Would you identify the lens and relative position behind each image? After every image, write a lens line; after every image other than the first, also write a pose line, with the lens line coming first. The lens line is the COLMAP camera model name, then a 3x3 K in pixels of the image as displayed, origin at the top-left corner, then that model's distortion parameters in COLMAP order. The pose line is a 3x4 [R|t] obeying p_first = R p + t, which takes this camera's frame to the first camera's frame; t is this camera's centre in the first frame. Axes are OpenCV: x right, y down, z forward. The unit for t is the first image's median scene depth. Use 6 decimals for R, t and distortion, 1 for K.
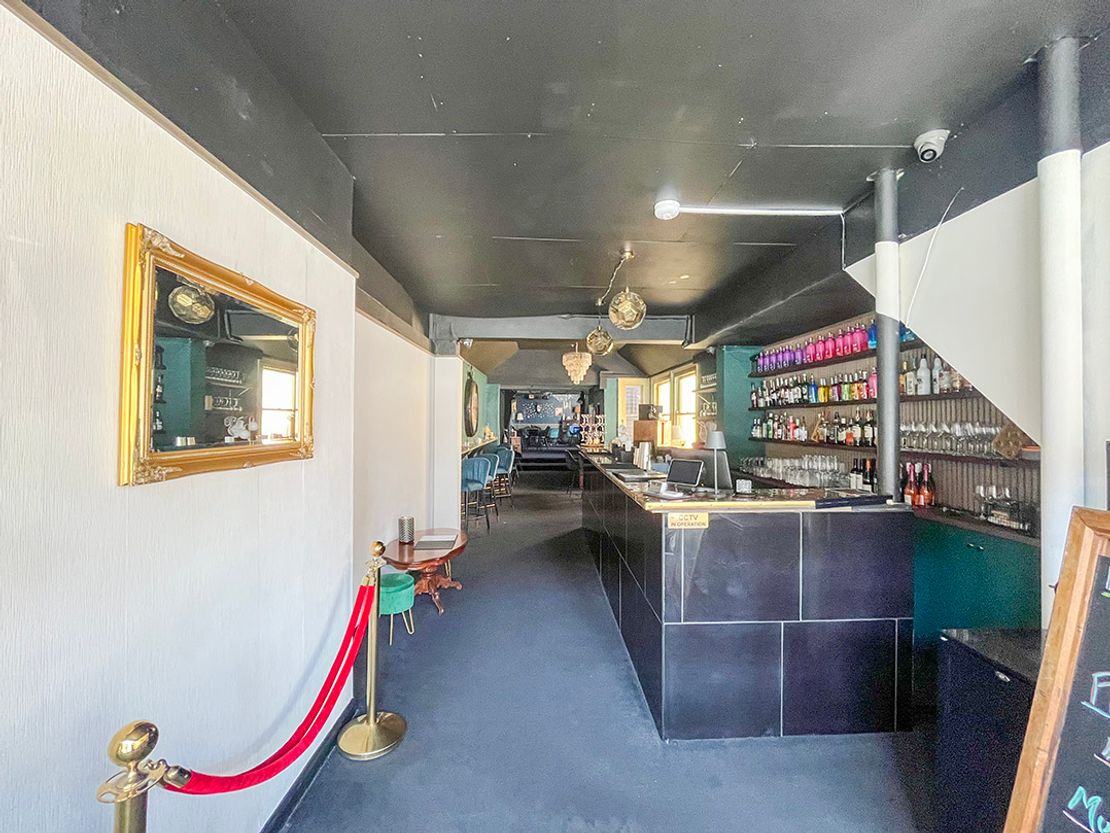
lens RADIAL K [[456.9, 0, 561.7], [0, 456.9, 409.5], [0, 0, 1]] dist [-0.021090, 0.009072]
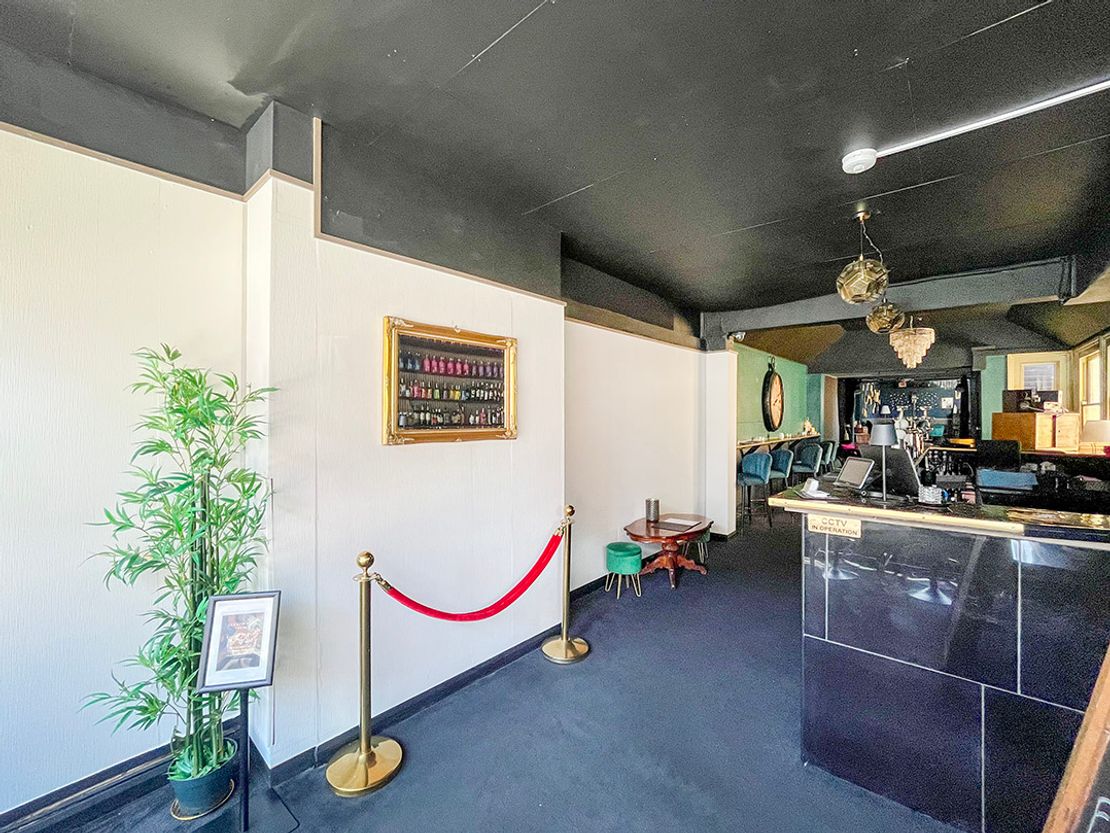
lens RADIAL K [[456.9, 0, 561.7], [0, 456.9, 409.5], [0, 0, 1]] dist [-0.021090, 0.009072]
pose [[0.739722, -0.012805, -0.672791, 0.272040], [0.020250, 0.999790, 0.003235, 0.004172], [0.672608, -0.016017, 0.739826, 0.004229]]
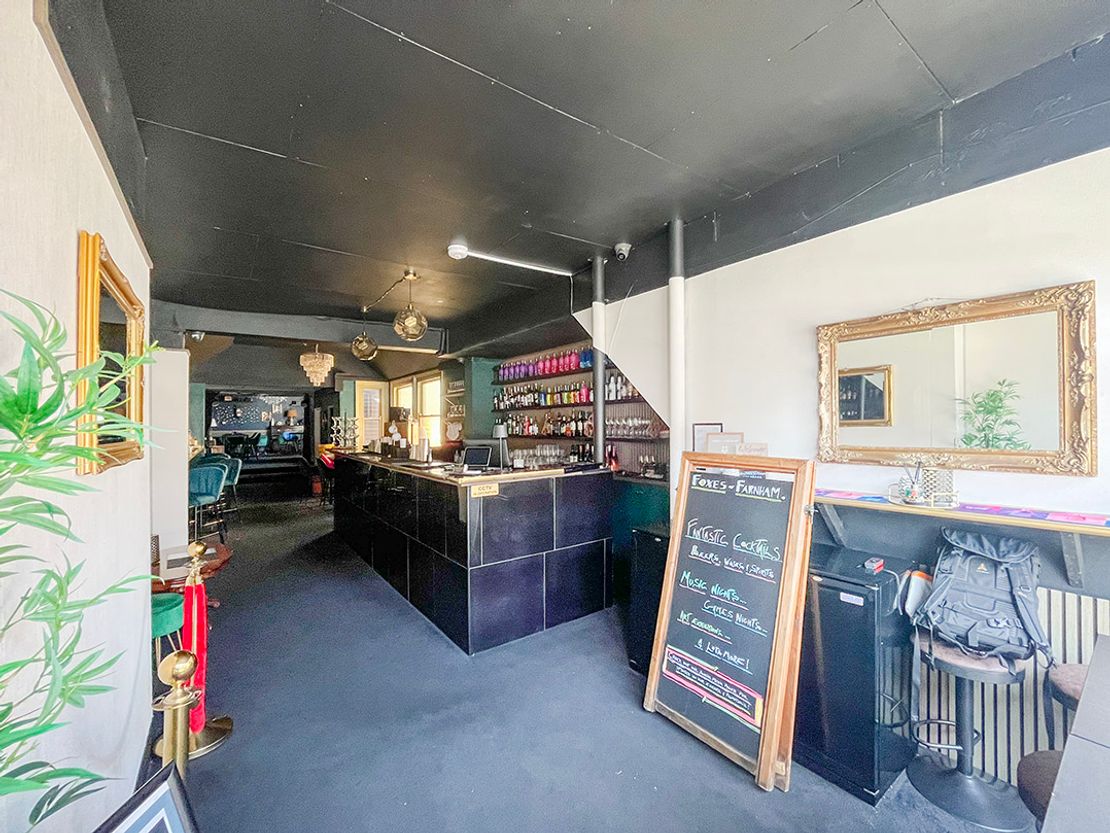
lens RADIAL K [[452.0, 0, 548.4], [0, 452.0, 421.7], [0, 0, 1]] dist [-0.020719, 0.008342]
pose [[0.842376, -0.014779, 0.538687, -0.164244], [0.004764, 0.999789, 0.019981, 0.006864], [-0.538869, -0.014266, 0.842269, -0.136155]]
